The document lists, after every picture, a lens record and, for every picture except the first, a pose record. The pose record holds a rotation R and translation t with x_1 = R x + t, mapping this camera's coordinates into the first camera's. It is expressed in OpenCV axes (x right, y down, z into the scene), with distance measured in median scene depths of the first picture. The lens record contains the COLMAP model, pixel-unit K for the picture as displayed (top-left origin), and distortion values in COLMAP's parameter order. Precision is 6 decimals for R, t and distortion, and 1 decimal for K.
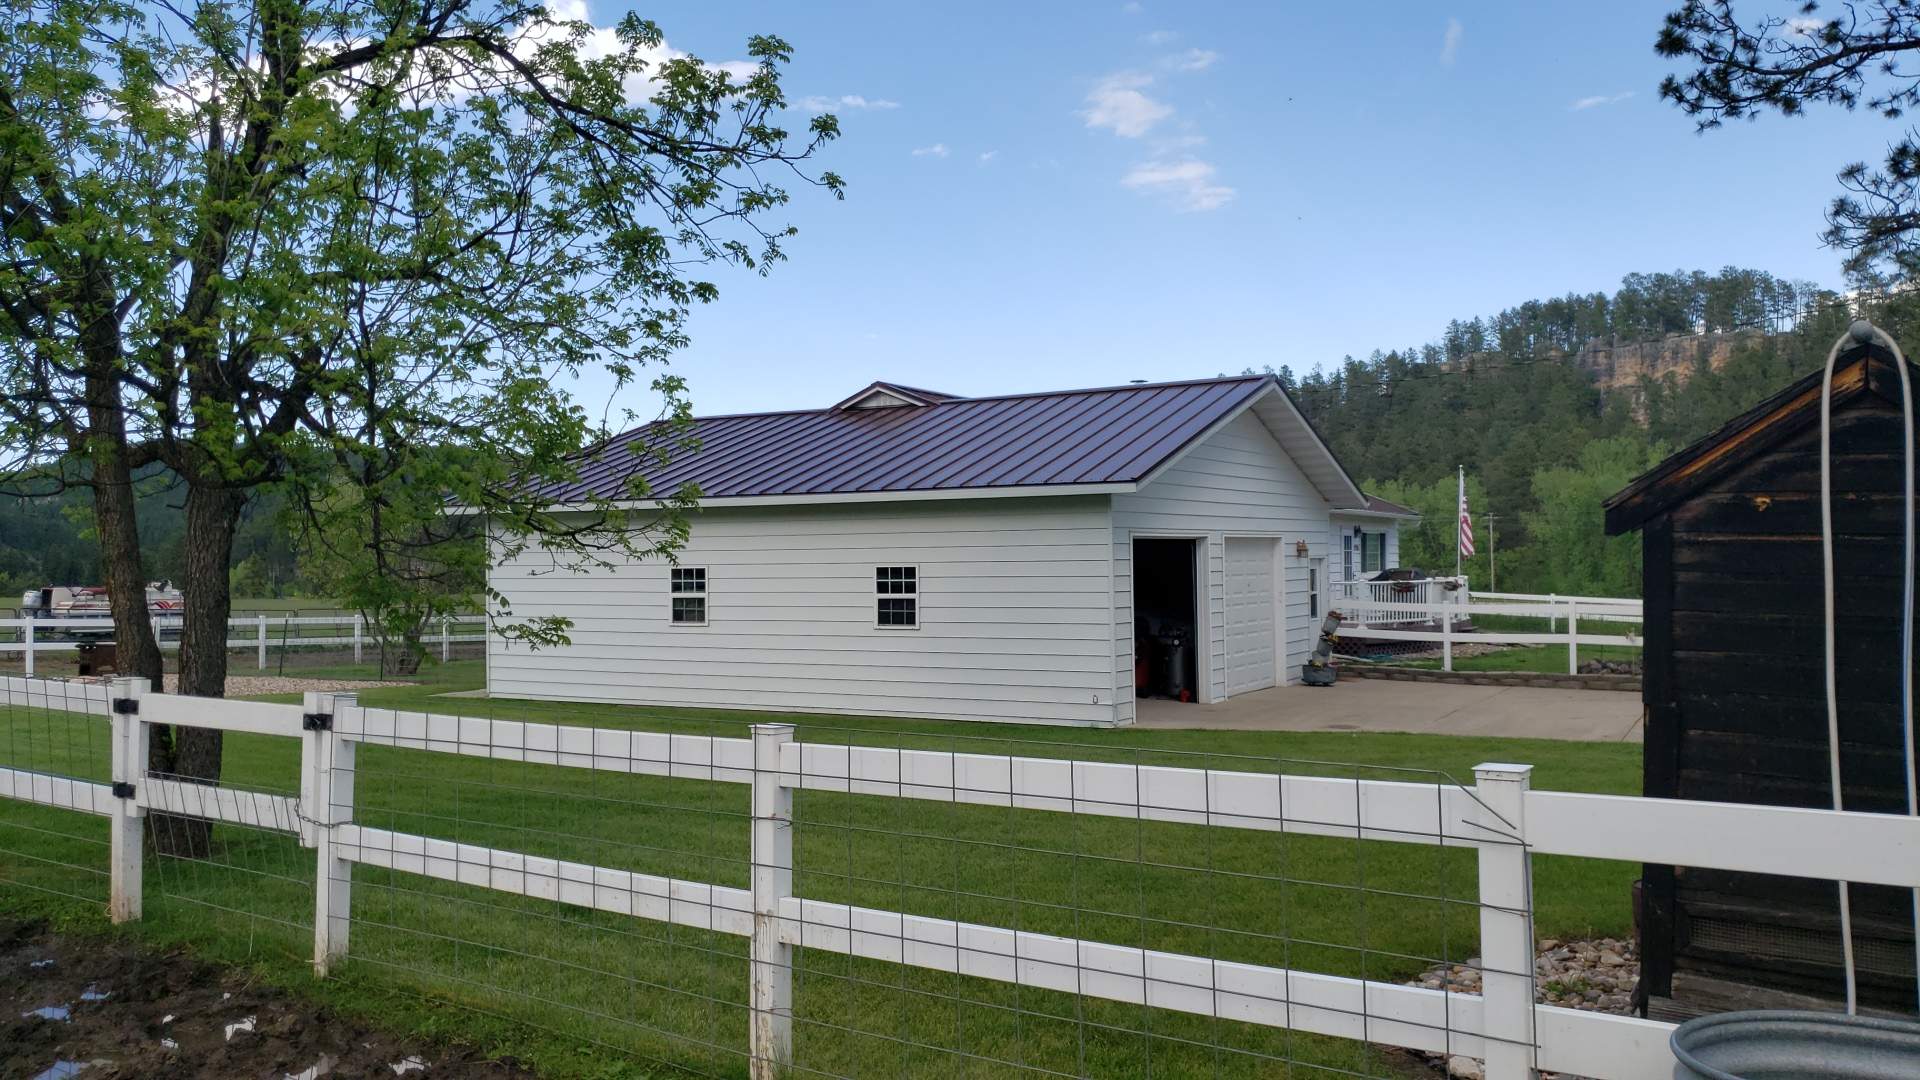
lens RADIAL K [[1570.9, 0, 954.0], [0, 1570.9, 539.3], [0, 0, 1]] dist [0.022096, -0.001733]
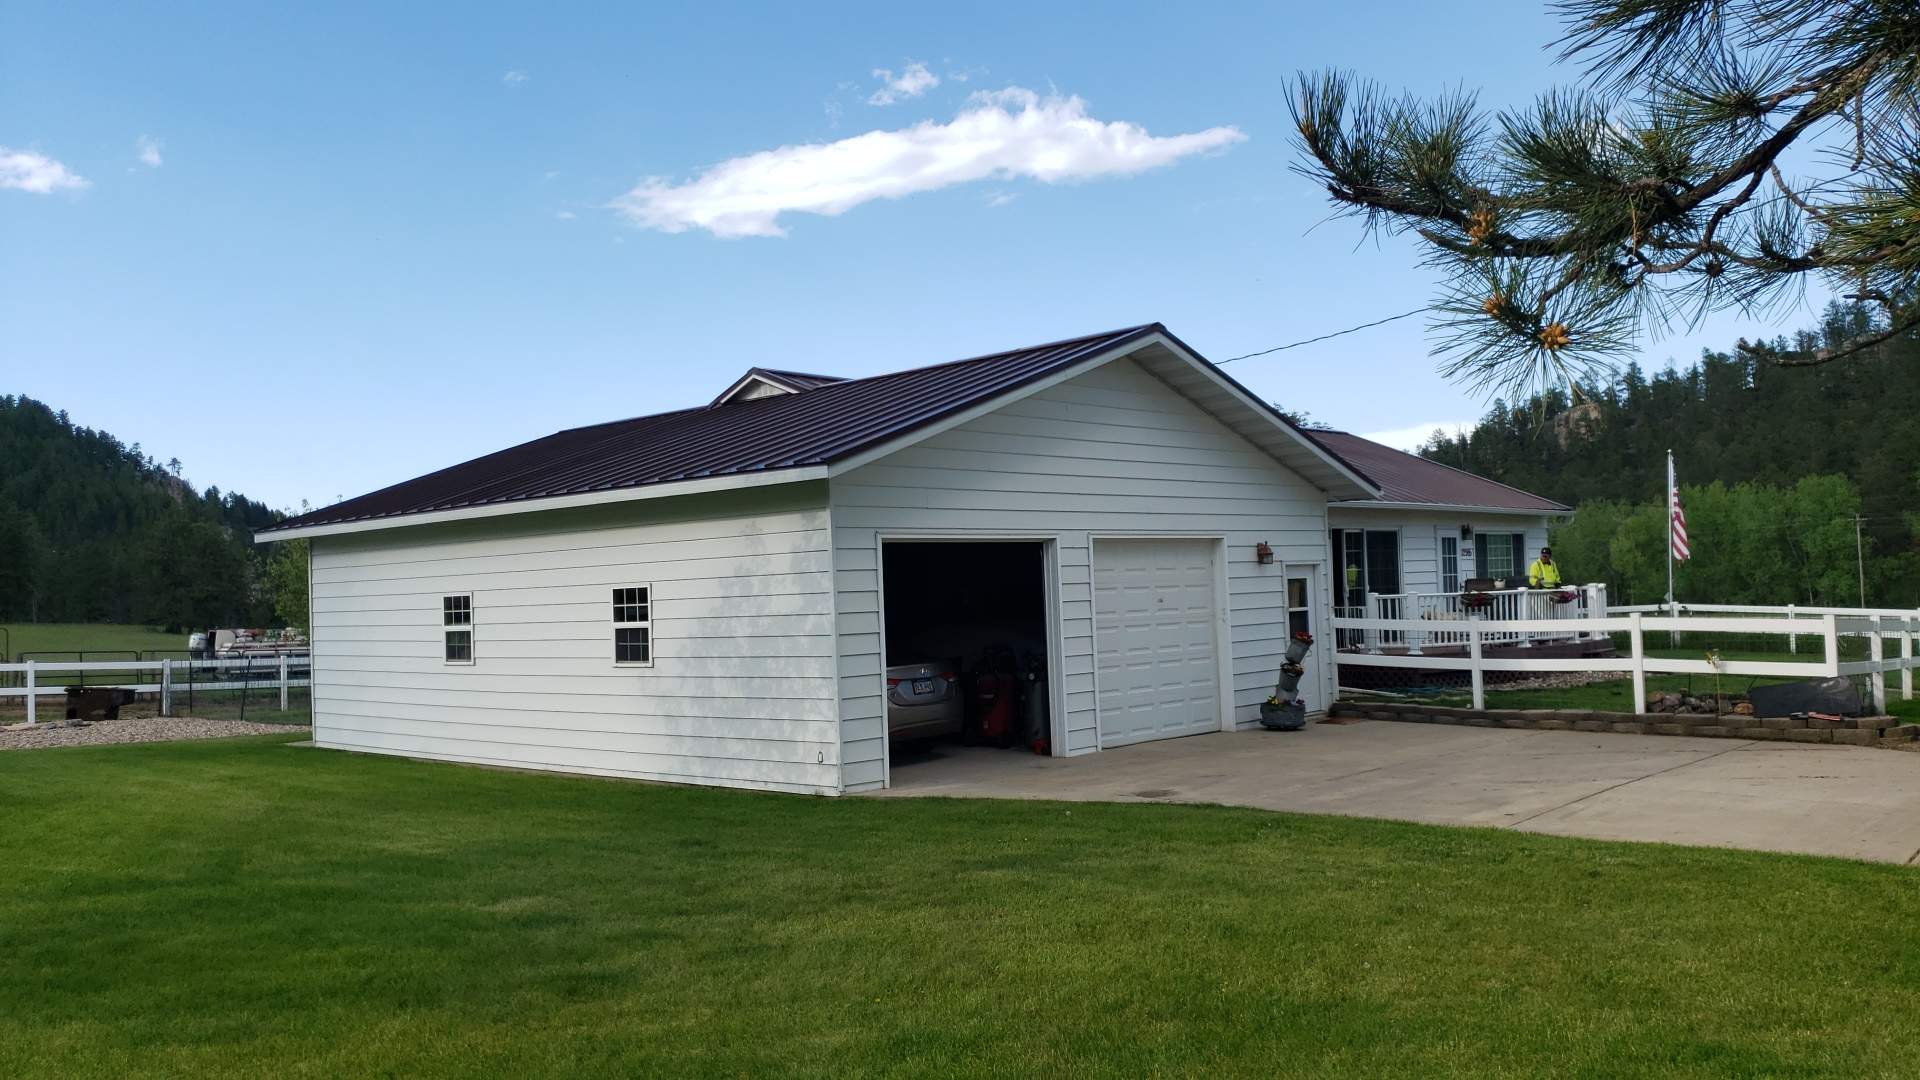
lens RADIAL K [[1570.9, 0, 948.2], [0, 1570.9, 554.8], [0, 0, 1]] dist [0.022096, -0.001733]
pose [[0.975891, -0.028502, -0.216389, 0.173420], [0.026825, 0.999583, -0.010680, 0.008099], [0.216603, 0.004618, 0.976249, 0.155490]]
